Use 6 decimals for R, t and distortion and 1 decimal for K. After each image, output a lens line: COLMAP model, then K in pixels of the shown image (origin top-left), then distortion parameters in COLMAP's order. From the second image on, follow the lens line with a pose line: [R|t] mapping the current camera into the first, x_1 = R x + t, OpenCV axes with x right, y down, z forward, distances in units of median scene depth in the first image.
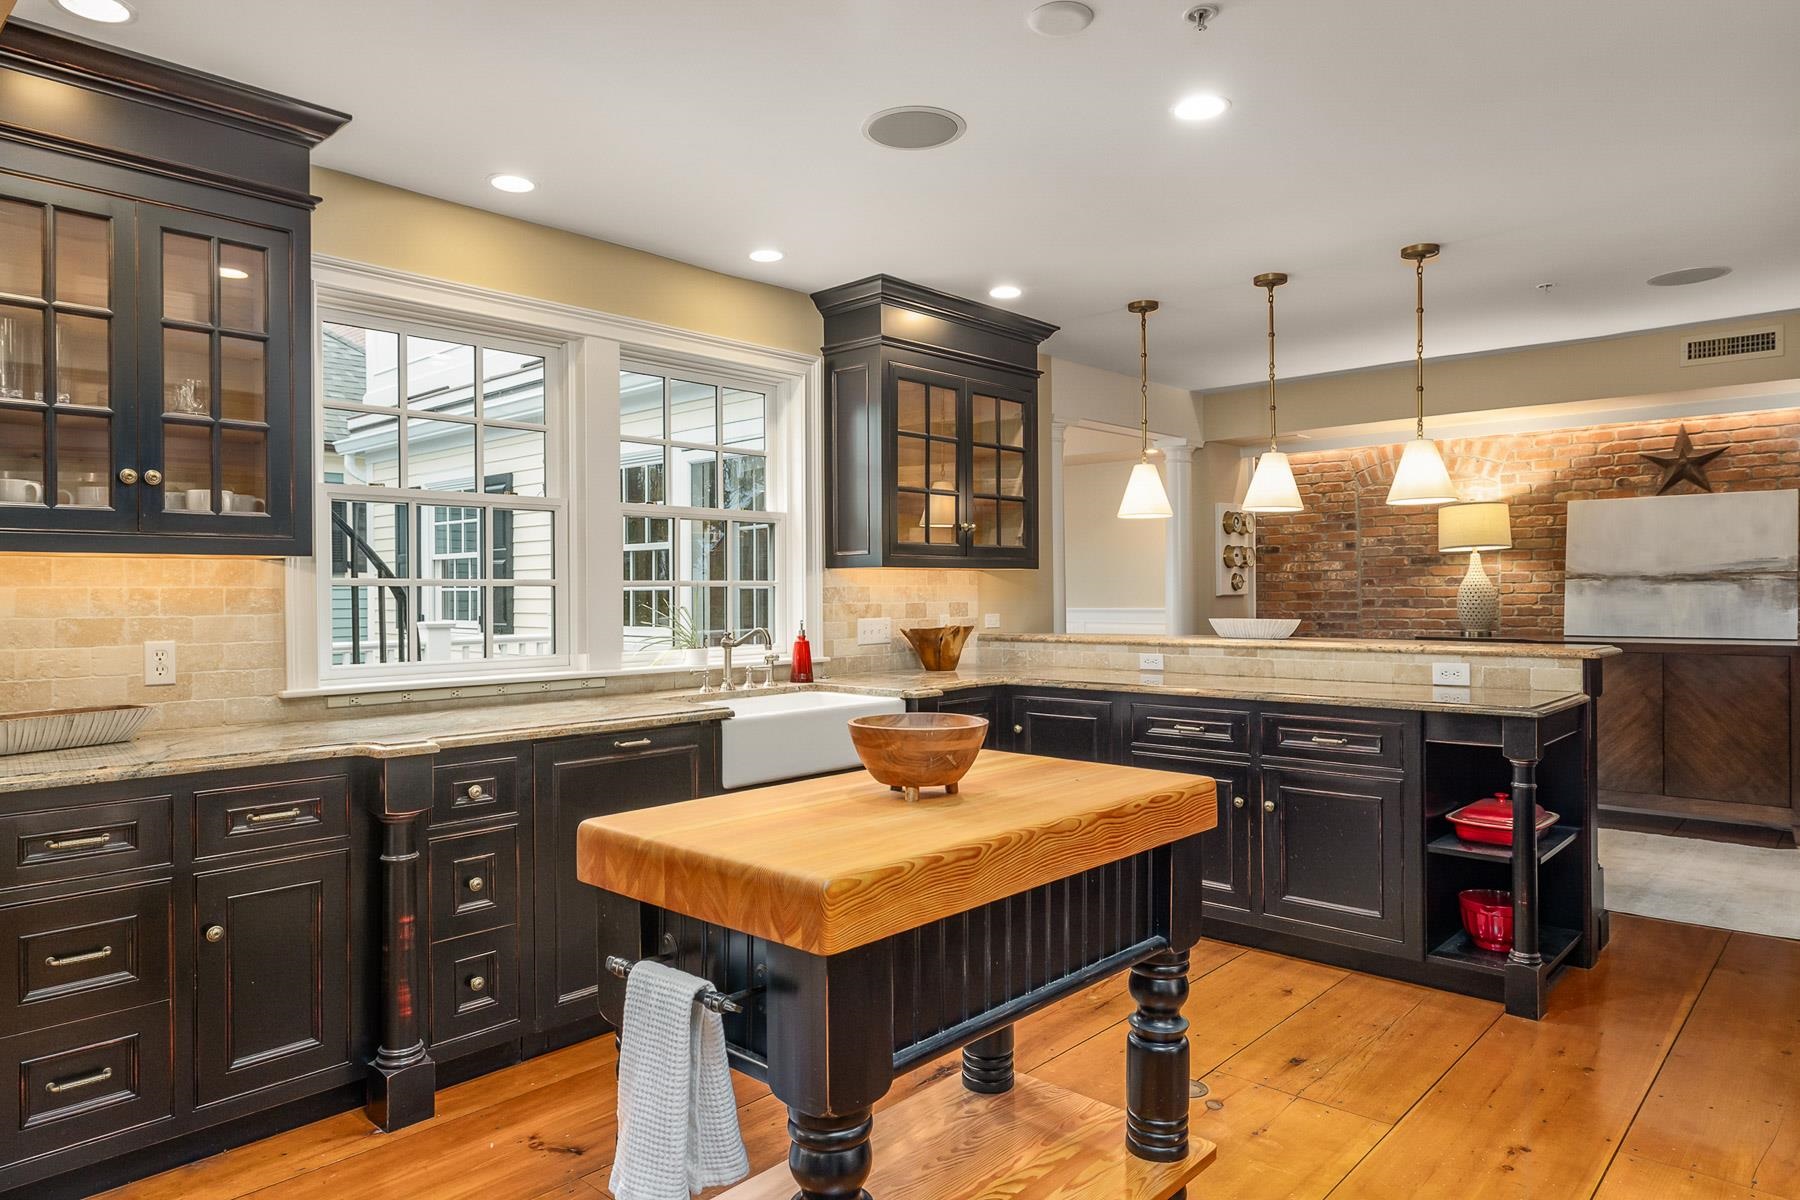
lens RADIAL K [[1108.1, 0, 901.4], [0, 1108.1, 602.2], [0, 0, 1]] dist [0.001603, -0.000301]
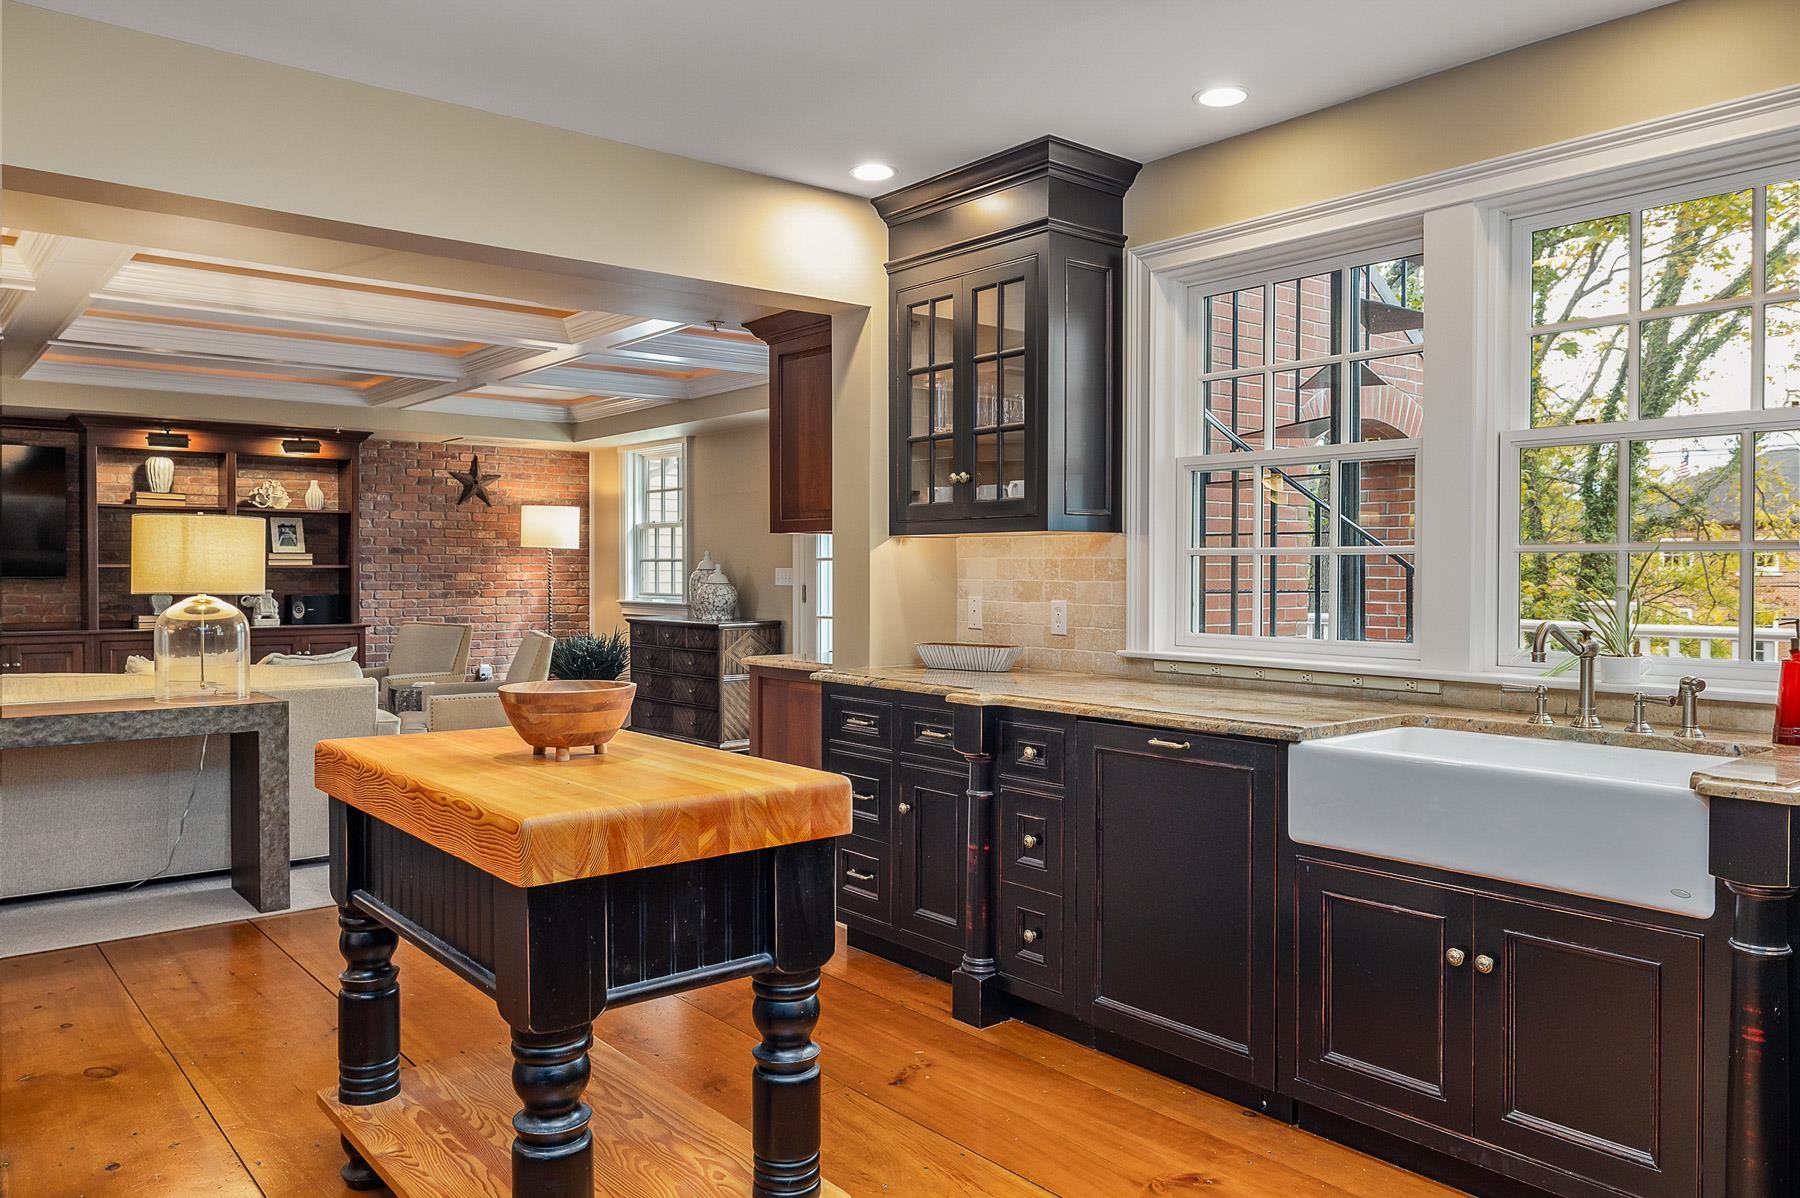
lens RADIAL K [[1293.4, 0, 900.0], [0, 1293.4, 599.0], [0, 0, 1]] dist [-0.002576, 0.000869]
pose [[-0.143241, 0.030643, -0.989213, 0.483098], [-0.008704, 0.999443, 0.032220, -0.007436], [0.989650, 0.013225, -0.142895, 0.607910]]
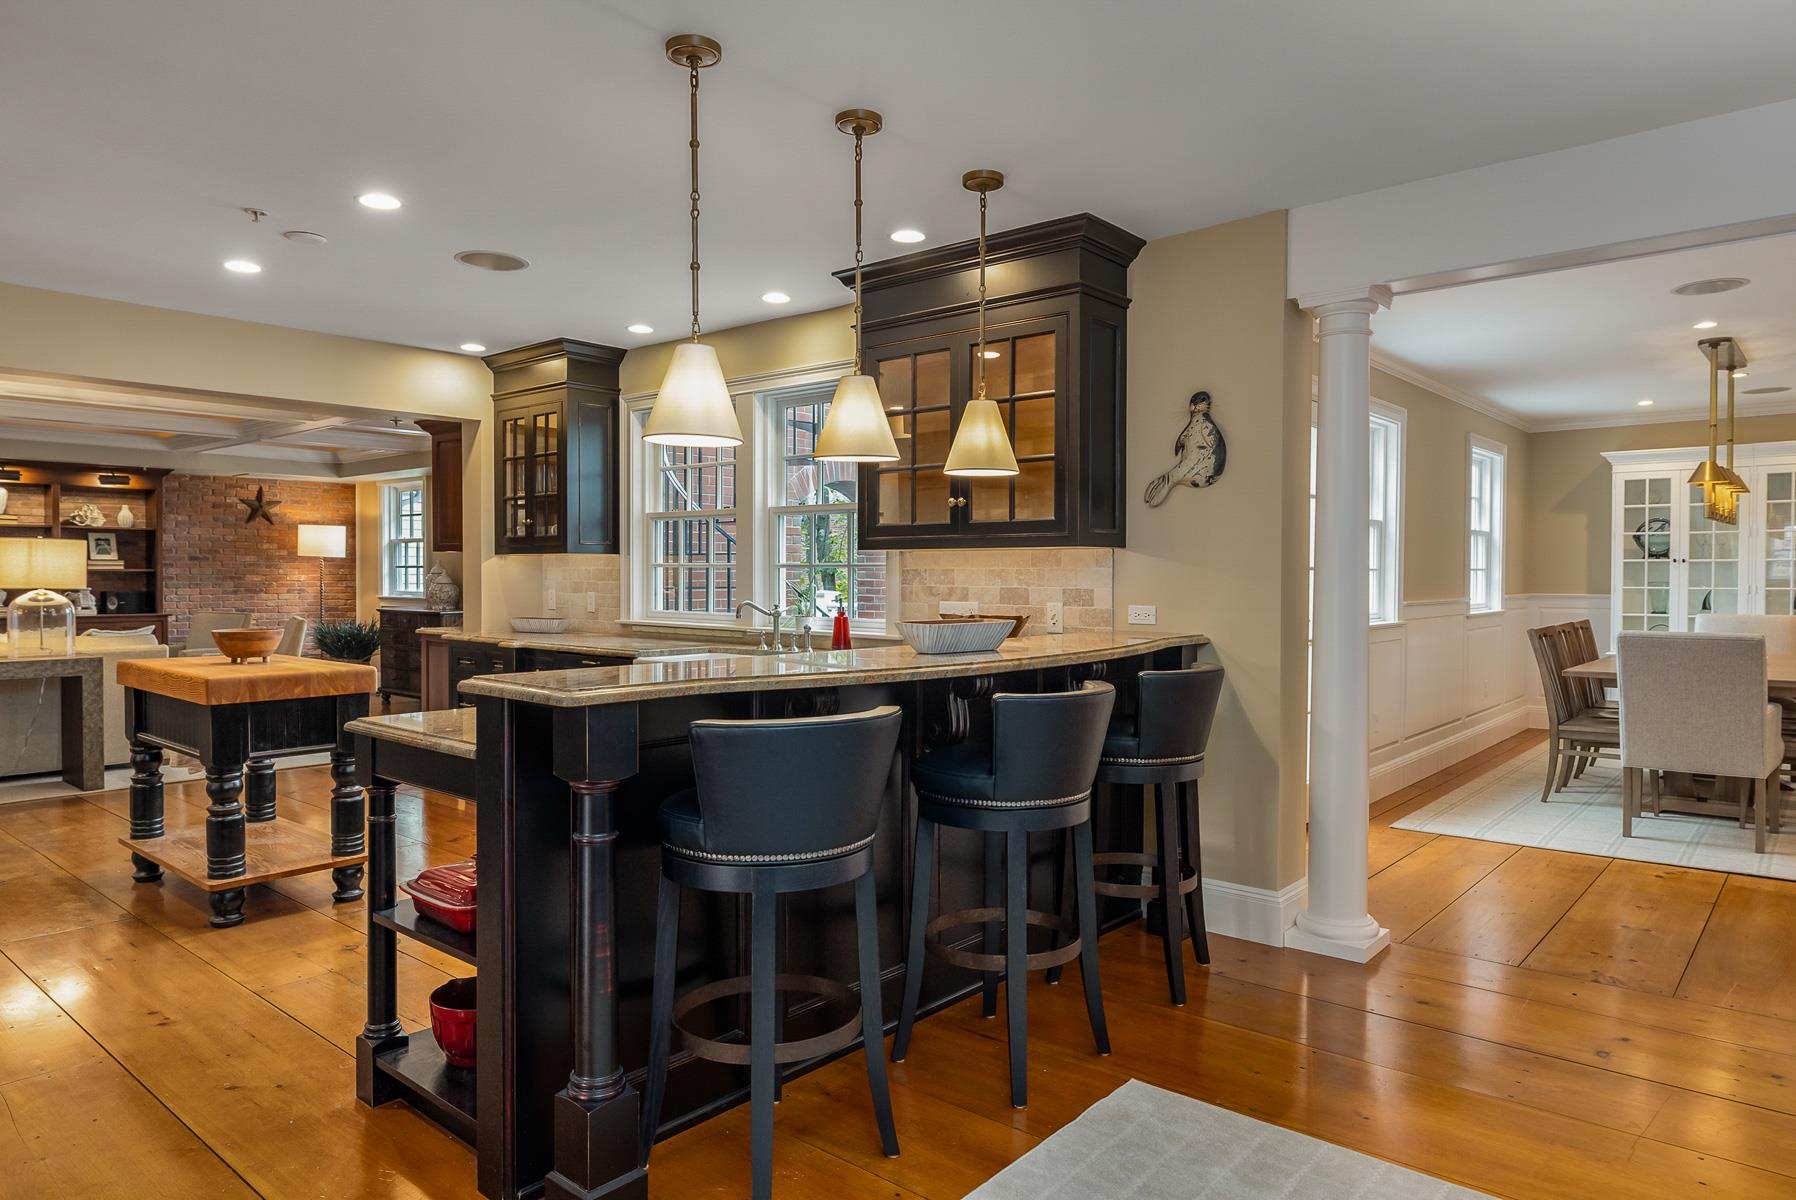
lens RADIAL K [[1121.4, 0, 905.3], [0, 1121.4, 600.2], [0, 0, 1]] dist [-0.003083, -0.001292]
pose [[0.034835, 0.032055, -0.998879, 0.938457], [-0.013473, 0.999410, 0.031603, -0.016974], [0.999302, 0.012357, 0.035246, 0.912613]]
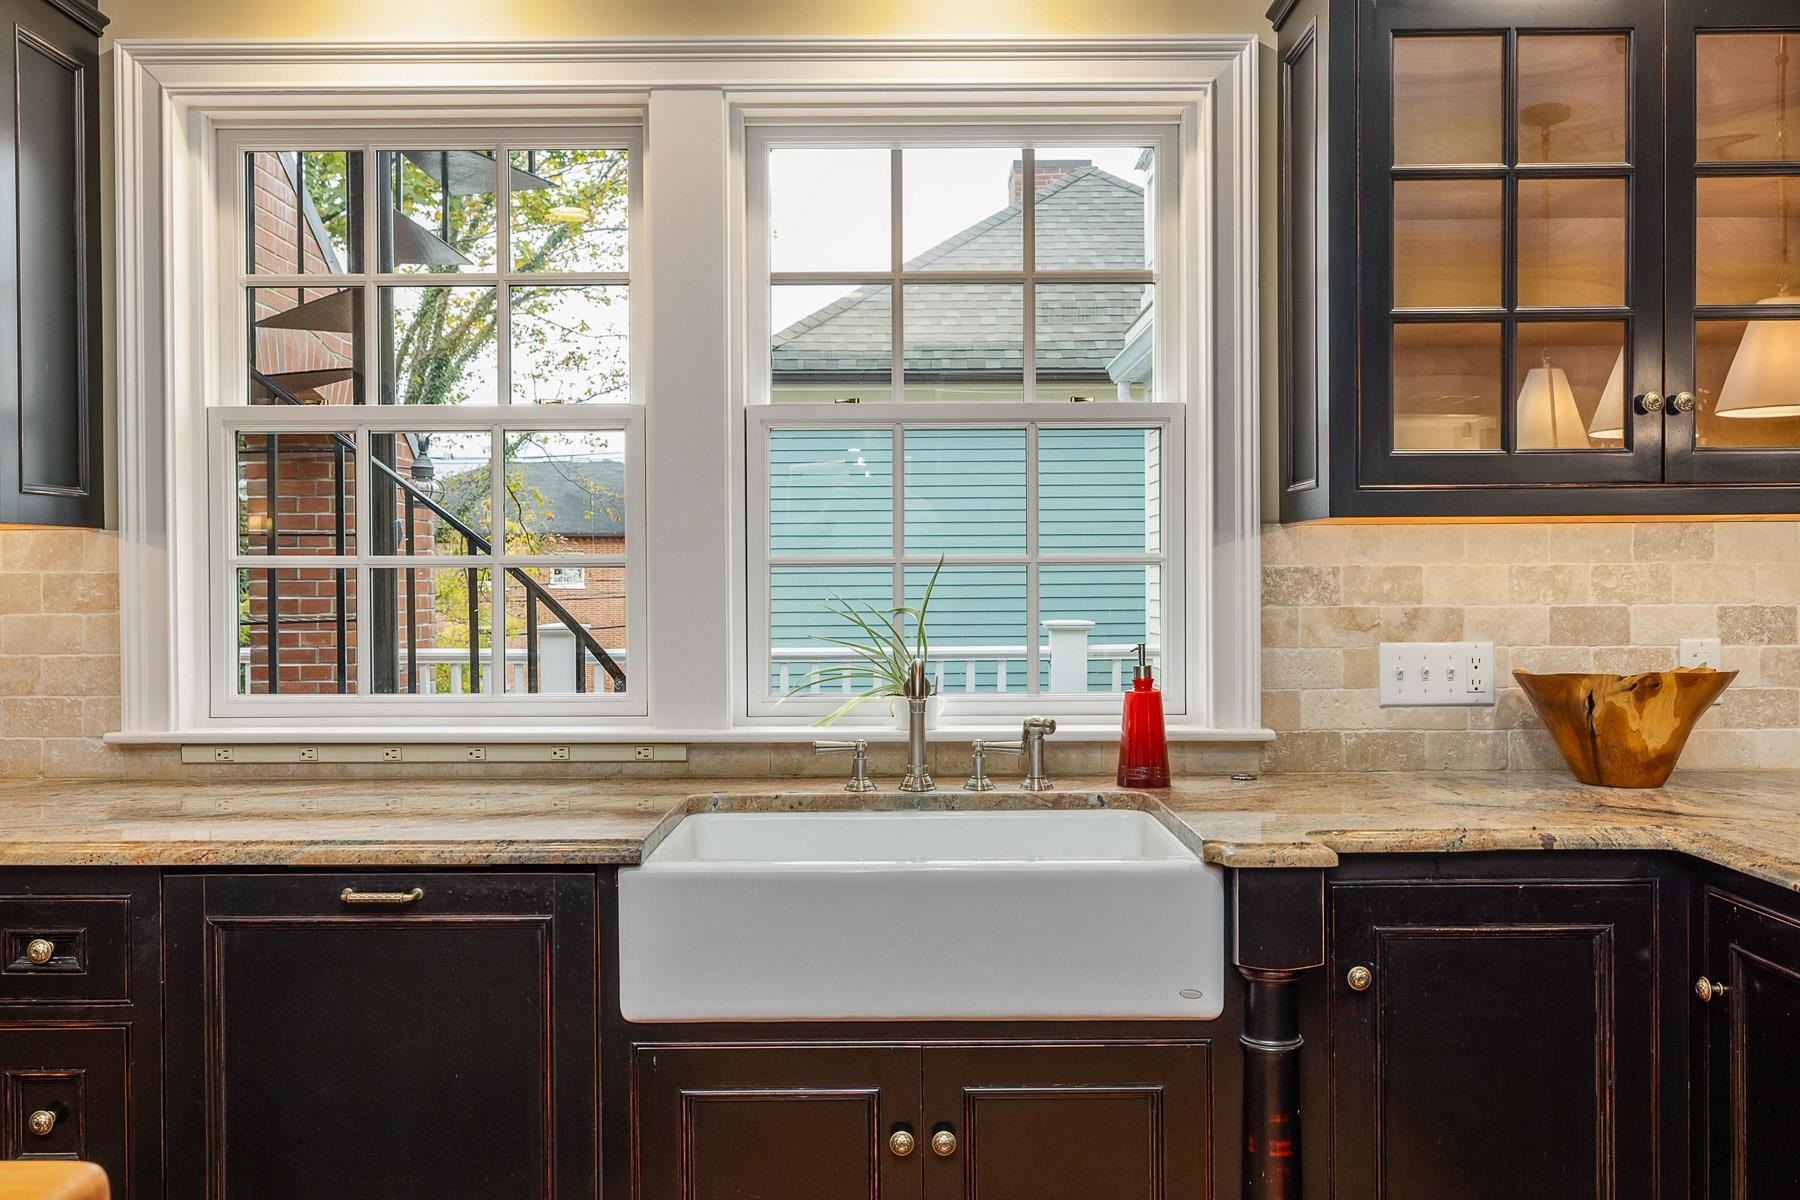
lens RADIAL K [[1508.6, 0, 901.9], [0, 1508.6, 595.6], [0, 0, 1]] dist [-0.003378, 0.001451]
pose [[0.675372, 0.011542, -0.737387, 0.253044], [-0.006816, 0.999933, 0.009409, -0.006936], [0.737446, -0.001329, 0.675405, 0.470192]]
